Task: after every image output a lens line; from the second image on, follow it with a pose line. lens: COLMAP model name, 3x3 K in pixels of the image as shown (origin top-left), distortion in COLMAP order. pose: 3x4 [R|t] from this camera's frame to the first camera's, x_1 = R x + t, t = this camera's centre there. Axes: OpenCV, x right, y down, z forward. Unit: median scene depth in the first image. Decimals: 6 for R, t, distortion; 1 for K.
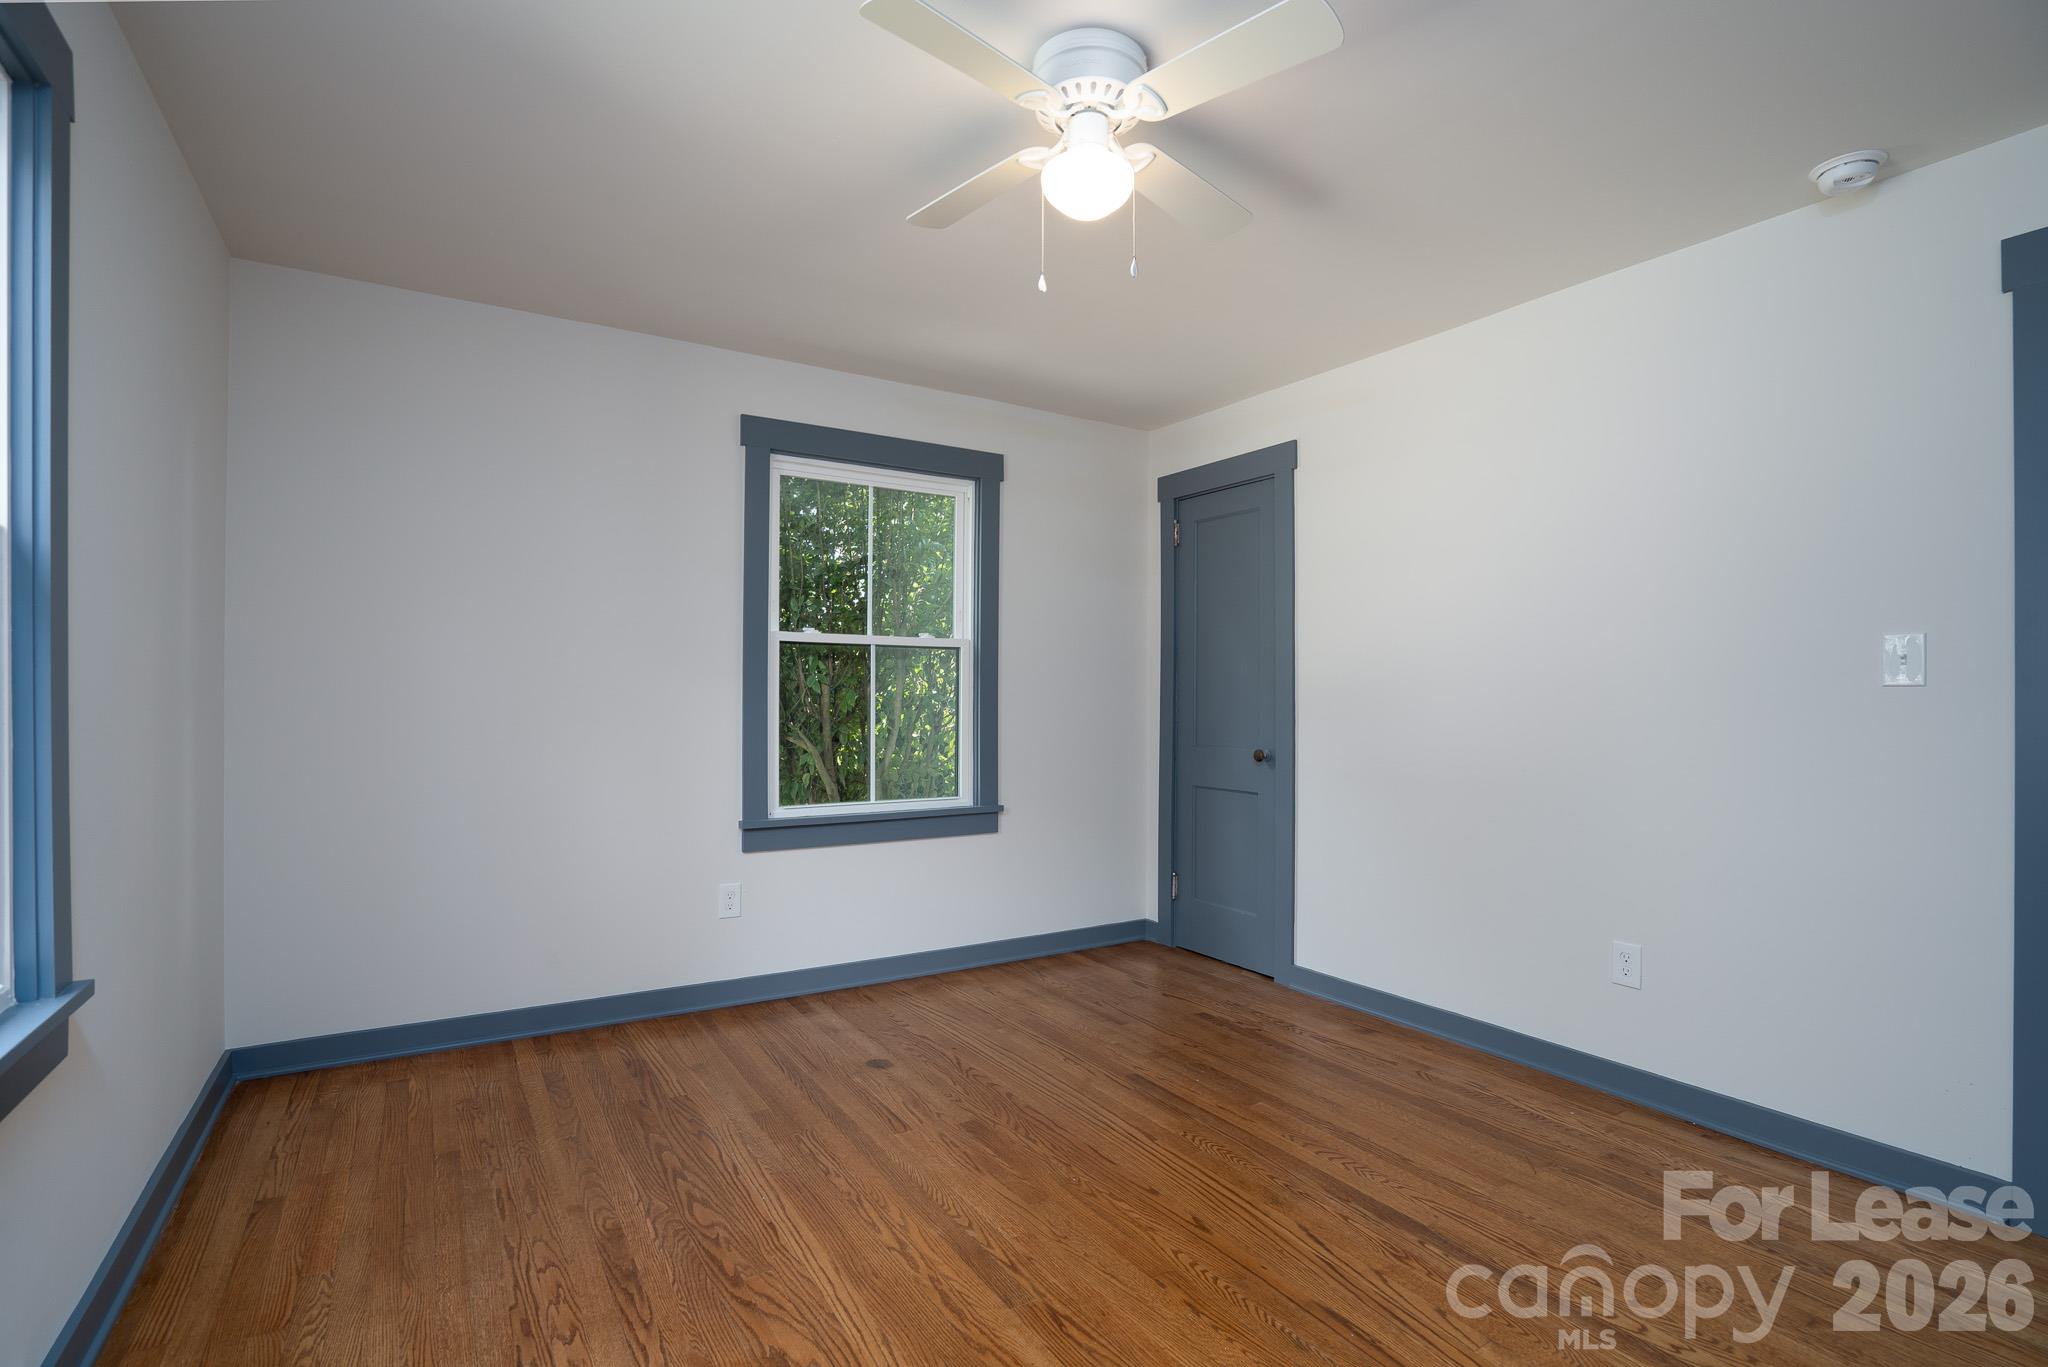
lens RADIAL K [[951.8, 0, 987.4], [0, 951.8, 681.6], [0, 0, 1]] dist [-0.000453, 0.006480]
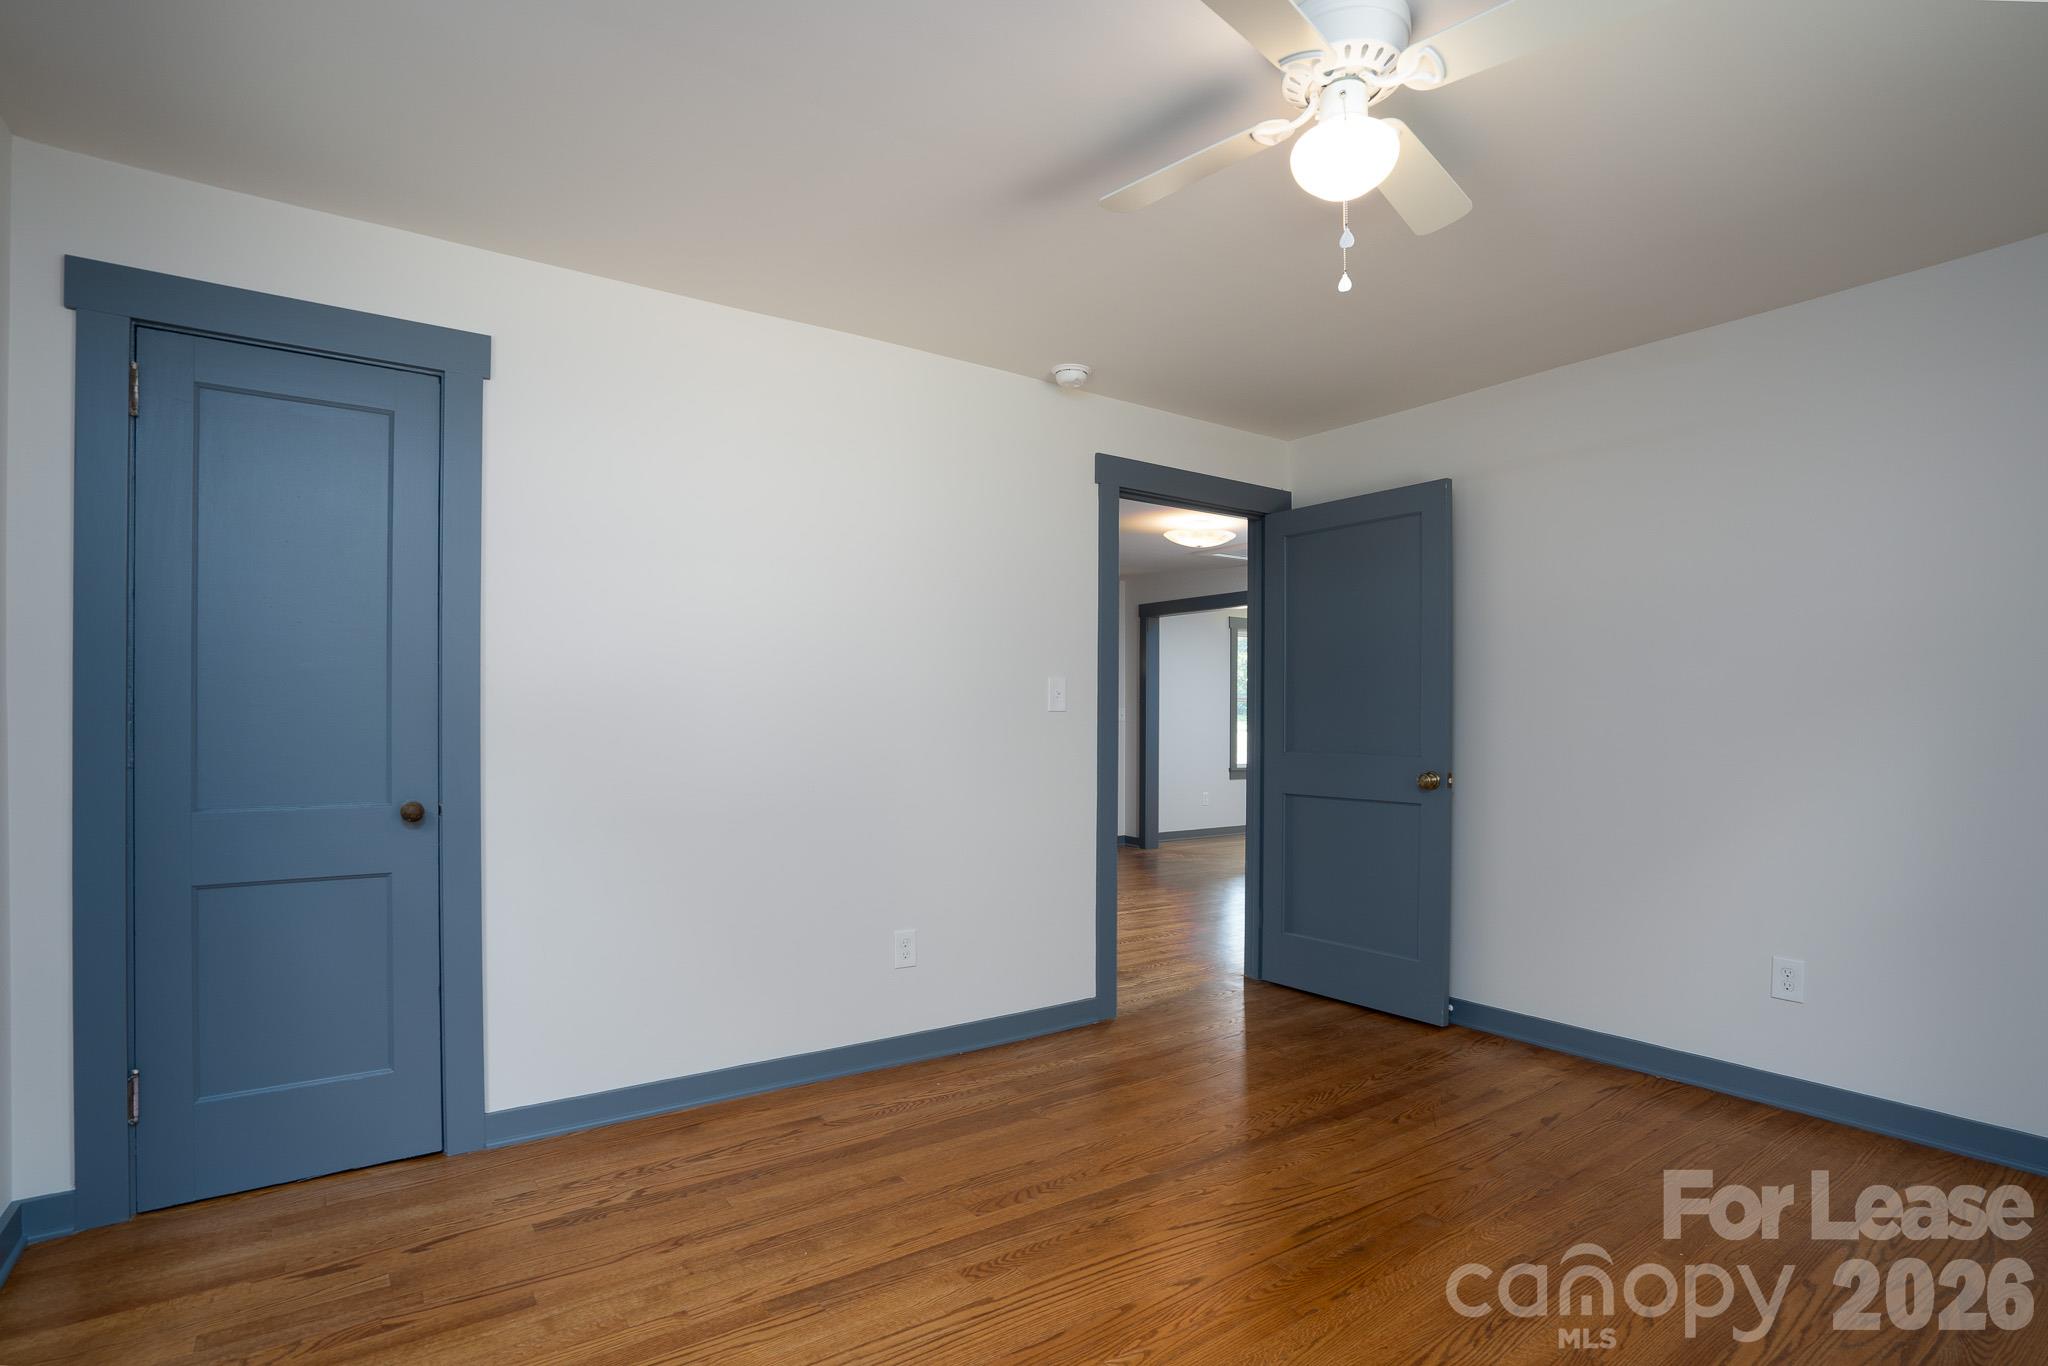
lens RADIAL K [[1033.2, 0, 1024.0], [0, 1033.2, 683.0], [0, 0, 1]] dist [-0.065297, 0.029947]
pose [[-0.062349, 0.025917, 0.997718, -0.514479], [-0.018582, 0.999459, -0.027123, 0.006522], [-0.997881, -0.020230, -0.061834, 0.818876]]
